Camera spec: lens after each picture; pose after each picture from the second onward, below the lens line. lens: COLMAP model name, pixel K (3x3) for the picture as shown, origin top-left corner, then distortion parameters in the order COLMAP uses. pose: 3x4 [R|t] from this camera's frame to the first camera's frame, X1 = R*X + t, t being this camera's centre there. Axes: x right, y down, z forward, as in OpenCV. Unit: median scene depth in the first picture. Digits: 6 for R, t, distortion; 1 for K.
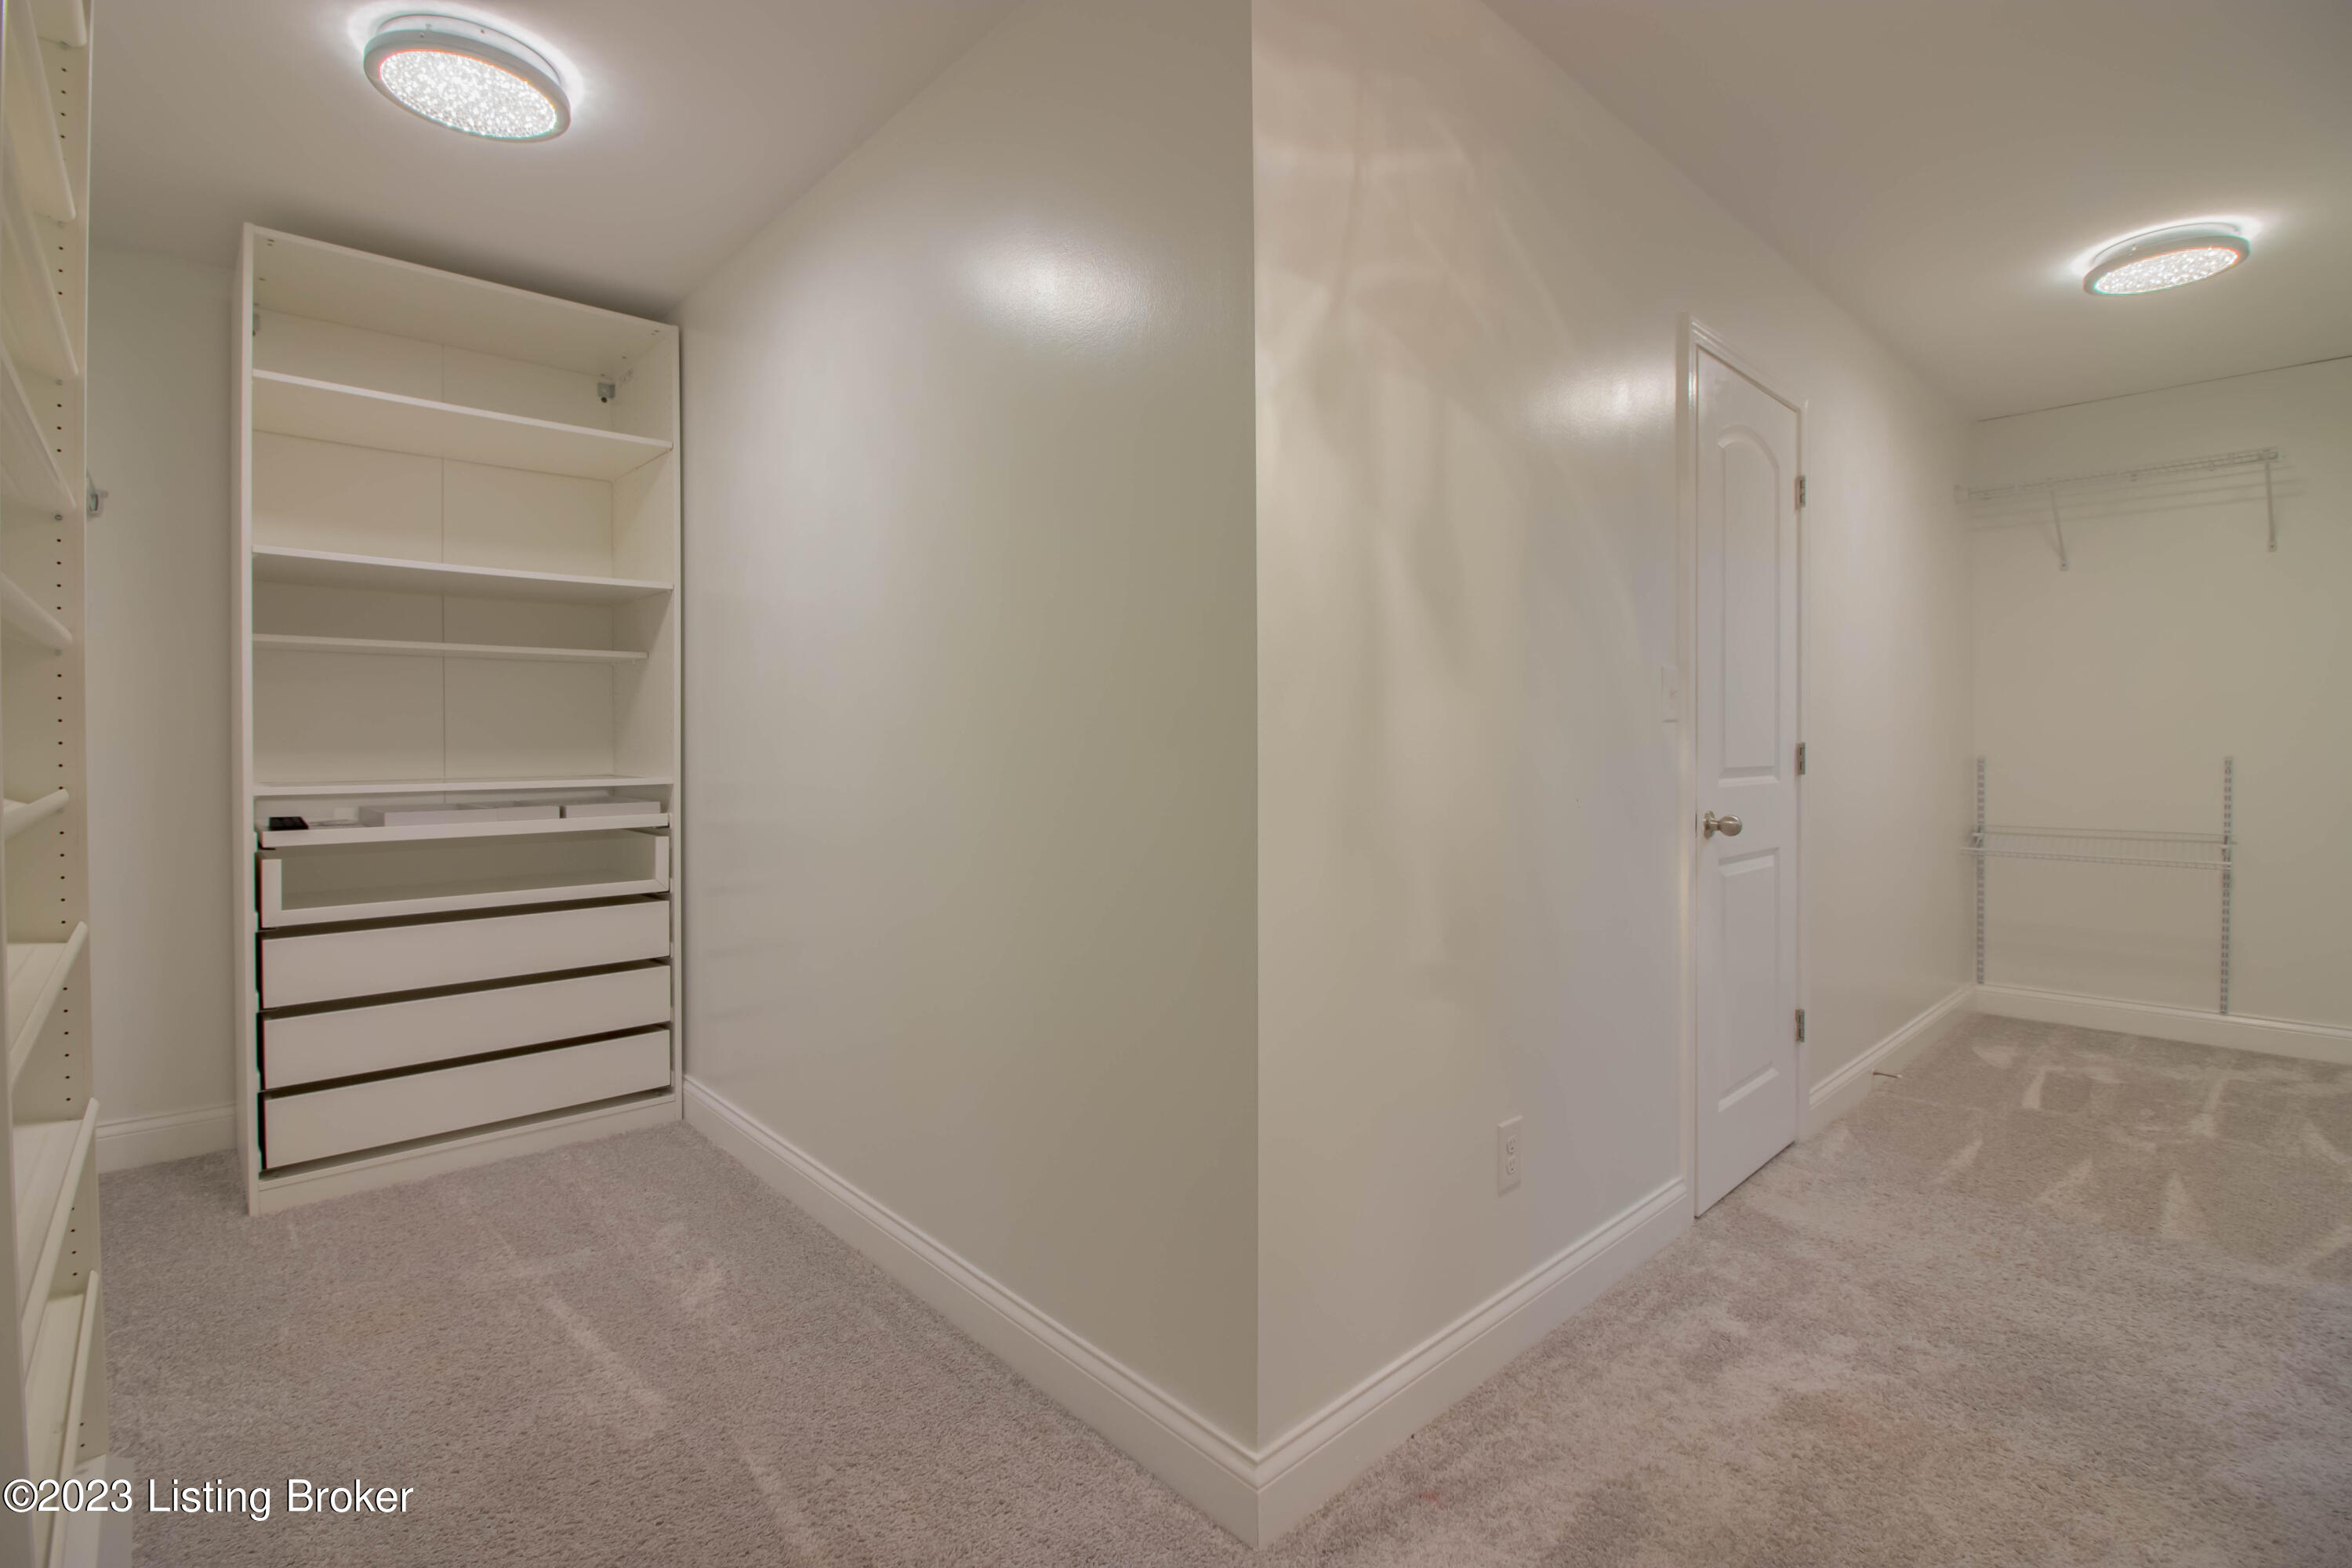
lens RADIAL K [[1091.9, 0, 1159.3], [0, 1091.9, 748.3], [0, 0, 1]] dist [0.003026, -0.012943]
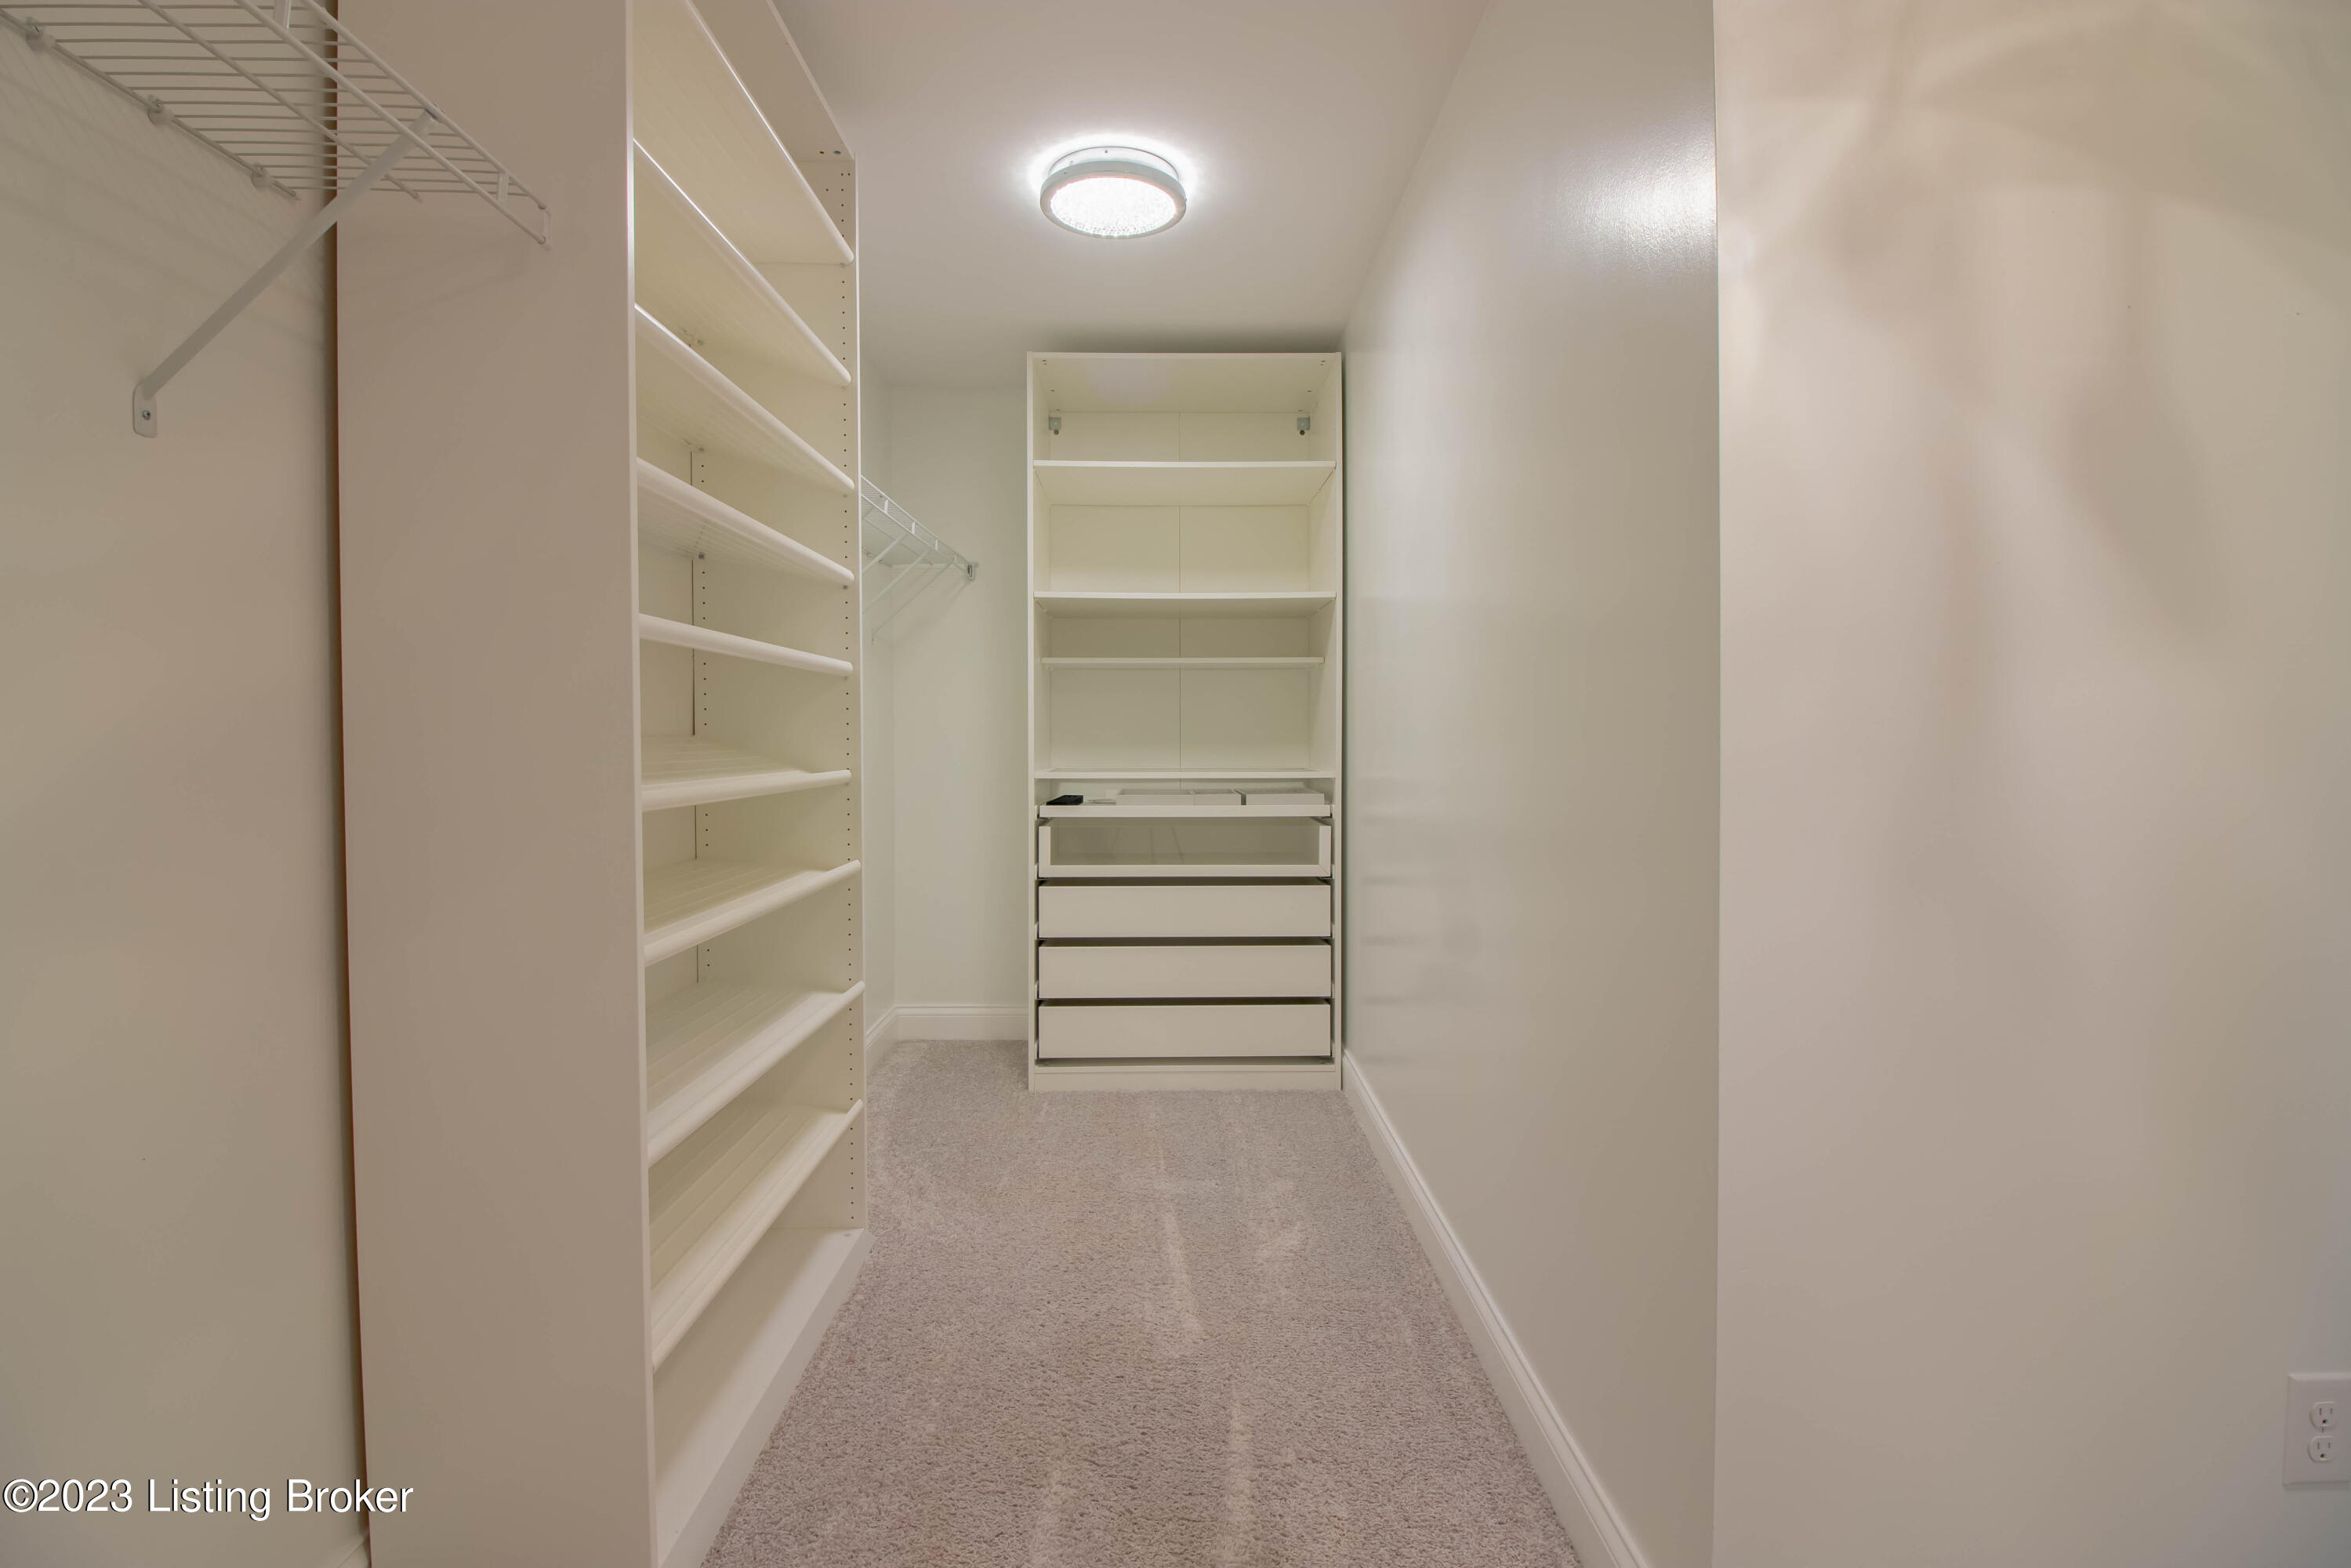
lens RADIAL K [[1088.3, 0, 1173.5], [0, 1088.3, 749.0], [0, 0, 1]] dist [0.002715, -0.011620]
pose [[0.740791, 0.007861, -0.671689, 0.189154], [-0.005848, 0.999969, 0.005253, -0.000712], [0.671710, 0.000036, 0.740814, 0.113153]]
